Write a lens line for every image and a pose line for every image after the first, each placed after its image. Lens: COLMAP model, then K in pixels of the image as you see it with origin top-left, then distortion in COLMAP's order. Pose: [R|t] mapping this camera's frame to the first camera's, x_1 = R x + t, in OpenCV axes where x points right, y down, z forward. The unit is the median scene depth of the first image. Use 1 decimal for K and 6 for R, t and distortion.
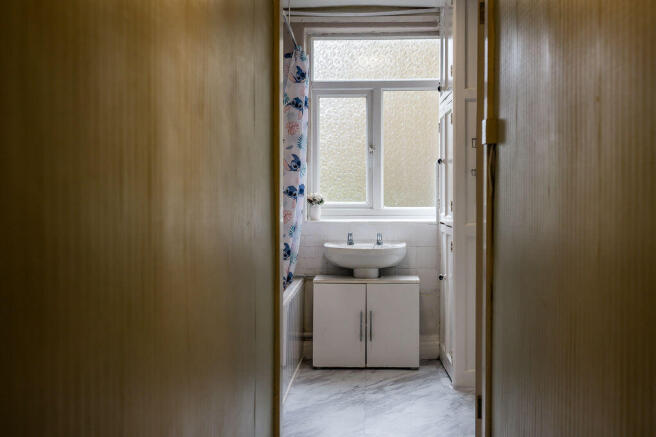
lens RADIAL K [[997.9, 0, 294.9], [0, 997.9, 218.8], [0, 0, 1]] dist [0.010968, 0.023555]
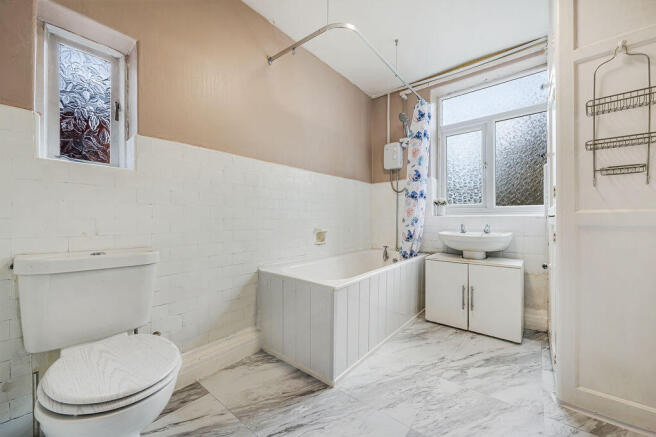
lens RADIAL K [[258.5, 0, 319.3], [0, 258.5, 219.5], [0, 0, 1]] dist [-0.002767, -0.000054]
pose [[0.808616, 0.001510, -0.588335, 0.108260], [-0.013146, 0.999793, -0.015502, 0.015973], [0.588190, 0.020269, 0.808468, 0.608411]]
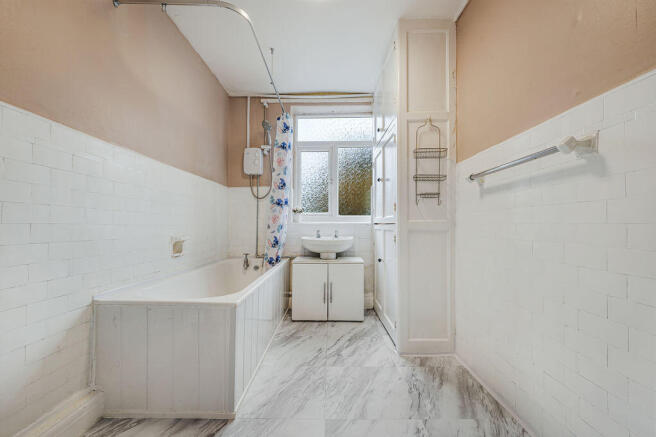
lens RADIAL K [[263.7, 0, 327.8], [0, 263.7, 222.6], [0, 0, 1]] dist [-0.001560, -0.000040]
pose [[0.997686, 0.003745, 0.067883, 0.043073], [-0.001494, 0.999449, -0.033170, 0.016296], [-0.067970, 0.032992, 0.997142, 0.591458]]
